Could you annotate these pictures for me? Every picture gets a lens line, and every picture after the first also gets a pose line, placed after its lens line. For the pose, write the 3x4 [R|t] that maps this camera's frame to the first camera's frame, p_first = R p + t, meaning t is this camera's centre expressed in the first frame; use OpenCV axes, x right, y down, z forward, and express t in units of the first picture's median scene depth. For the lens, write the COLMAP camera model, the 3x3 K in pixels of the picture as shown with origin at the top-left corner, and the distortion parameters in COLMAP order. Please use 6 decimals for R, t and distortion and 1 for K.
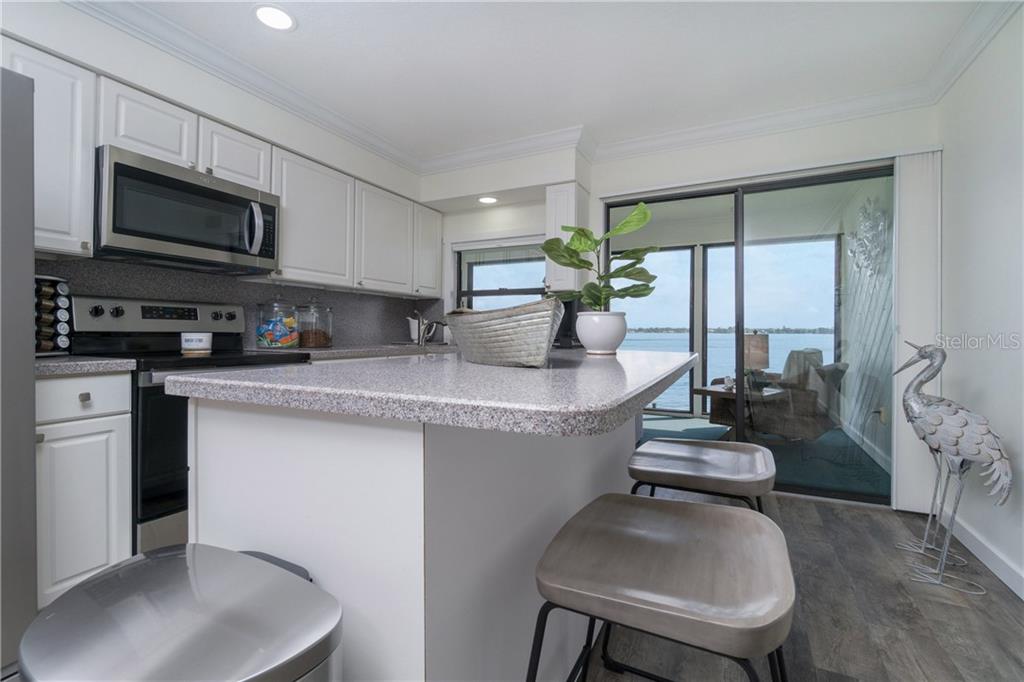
lens RADIAL K [[445.3, 0, 507.6], [0, 445.3, 336.0], [0, 0, 1]] dist [-0.018466, 0.006501]
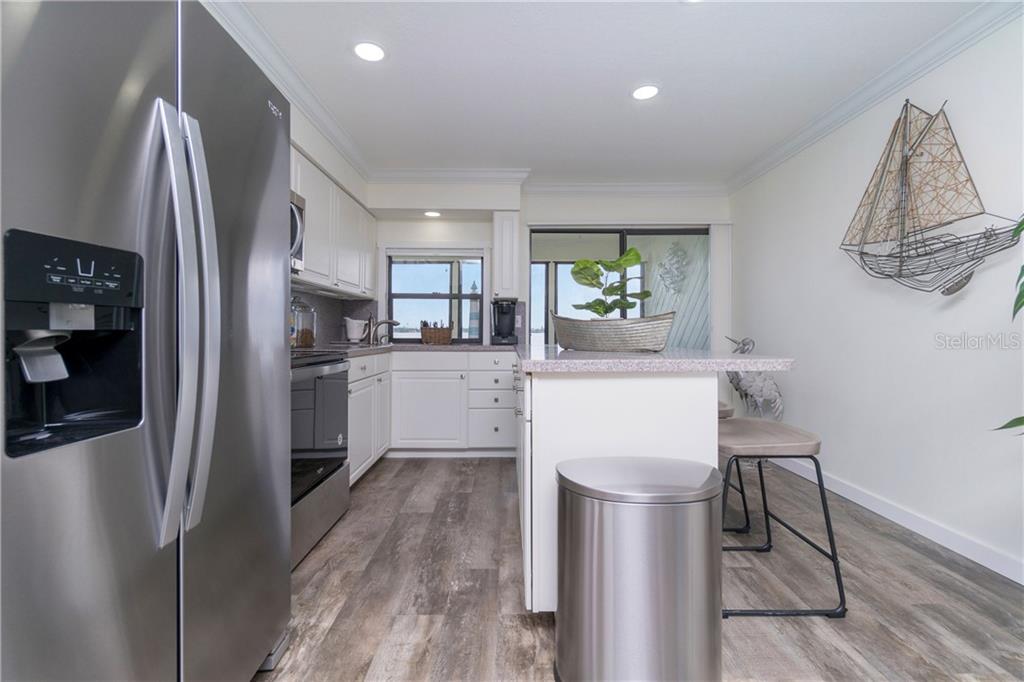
lens RADIAL K [[445.3, 0, 508.8], [0, 445.3, 335.1], [0, 0, 1]] dist [-0.018466, 0.006501]
pose [[0.888209, -0.005102, 0.459410, -0.471110], [0.005738, 0.999984, 0.000012, 0.001262], [-0.459403, 0.002626, 0.888224, -0.102990]]
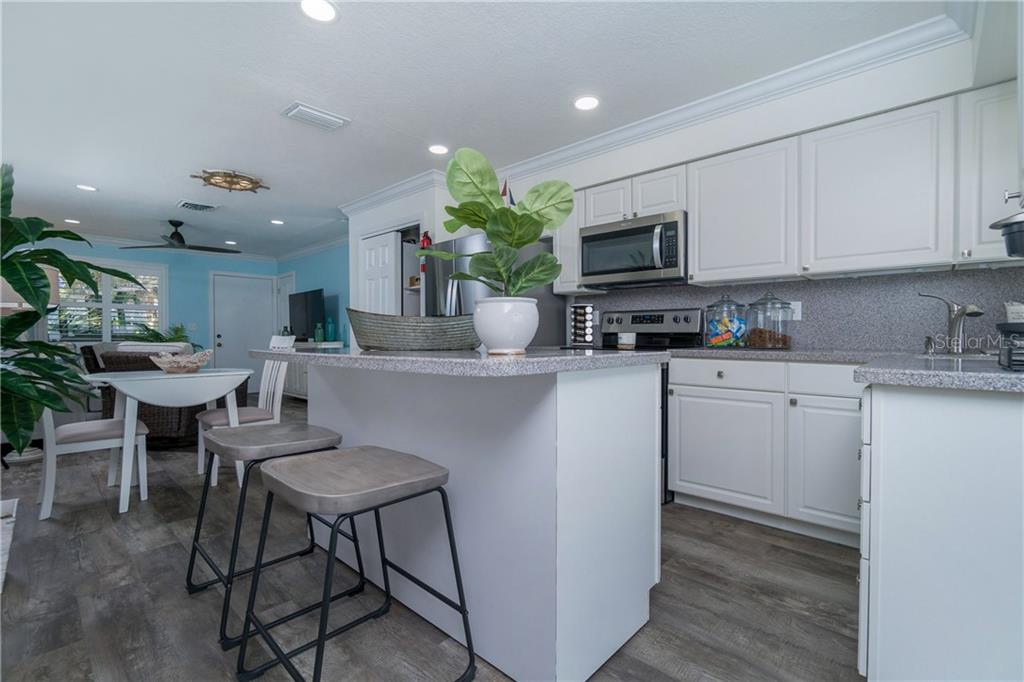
lens RADIAL K [[445.3, 0, 509.7], [0, 445.3, 341.7], [0, 0, 1]] dist [-0.018466, 0.006501]
pose [[-0.267050, 0.011530, -0.963614, 0.555433], [-0.010118, 0.999840, 0.014768, 0.002660], [0.963630, 0.013694, -0.266891, 0.725653]]
